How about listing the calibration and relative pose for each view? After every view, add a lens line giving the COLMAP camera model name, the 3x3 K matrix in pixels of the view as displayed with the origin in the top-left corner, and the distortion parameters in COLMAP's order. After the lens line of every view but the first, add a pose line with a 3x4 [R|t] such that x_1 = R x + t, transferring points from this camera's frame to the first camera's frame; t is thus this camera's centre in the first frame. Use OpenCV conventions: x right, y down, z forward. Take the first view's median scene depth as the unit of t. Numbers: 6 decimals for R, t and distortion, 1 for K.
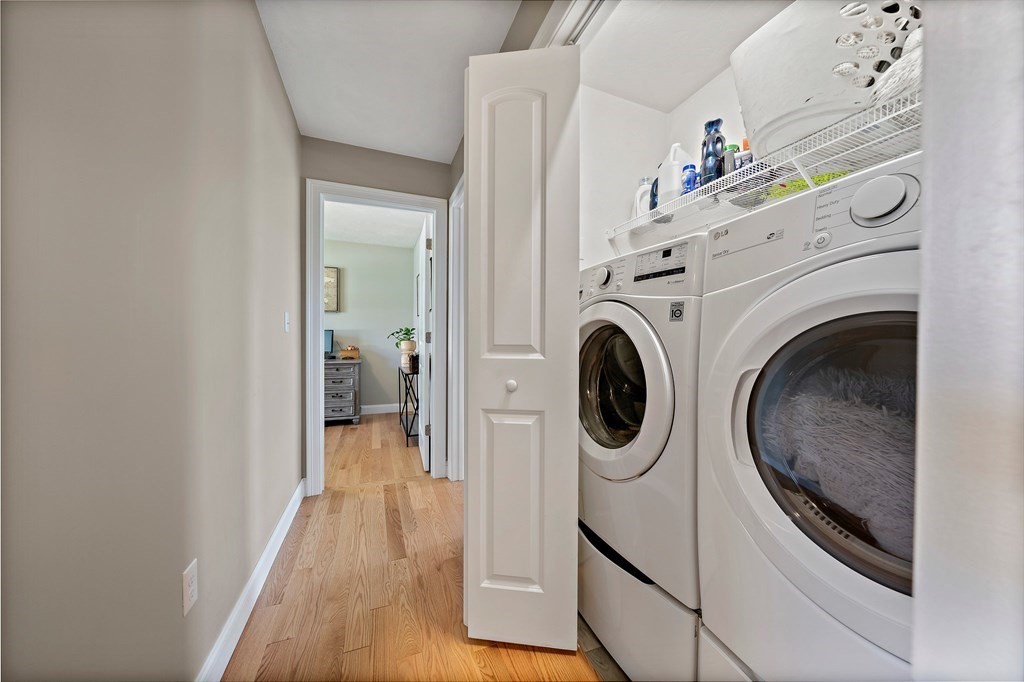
lens RADIAL K [[350.2, 0, 514.0], [0, 350.2, 341.4], [0, 0, 1]] dist [-0.006663, -0.000189]
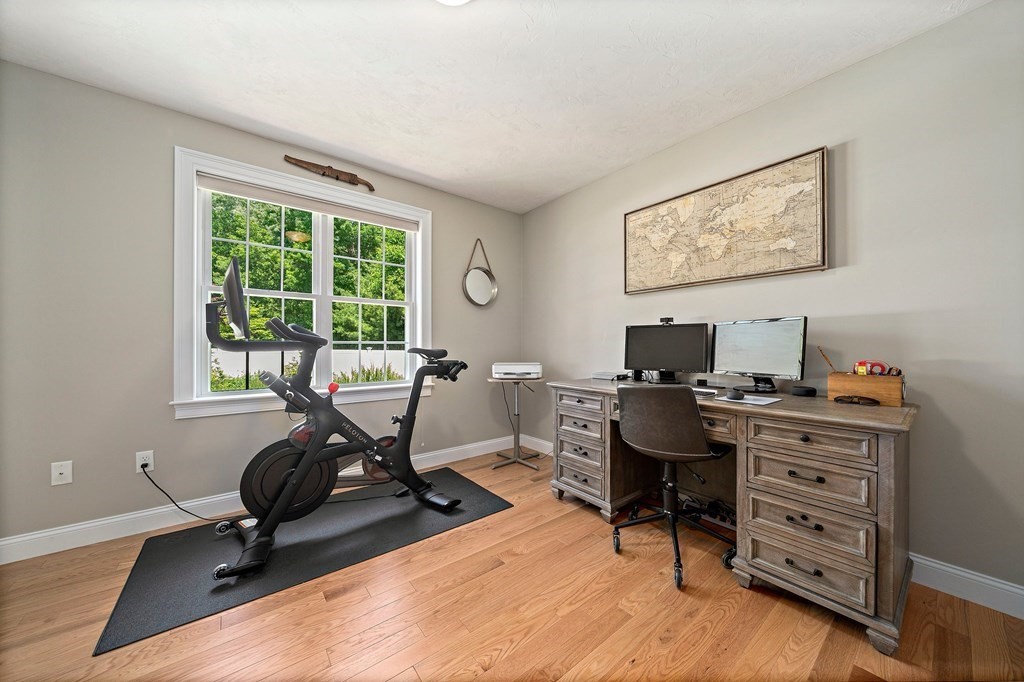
lens RADIAL K [[350.2, 0, 515.3], [0, 350.2, 343.8], [0, 0, 1]] dist [-0.006663, -0.000189]
pose [[0.287955, -0.005400, -0.957629, -0.253055], [-0.001994, 0.999979, -0.006239, -0.001461], [0.957642, 0.003706, 0.287939, 0.594982]]
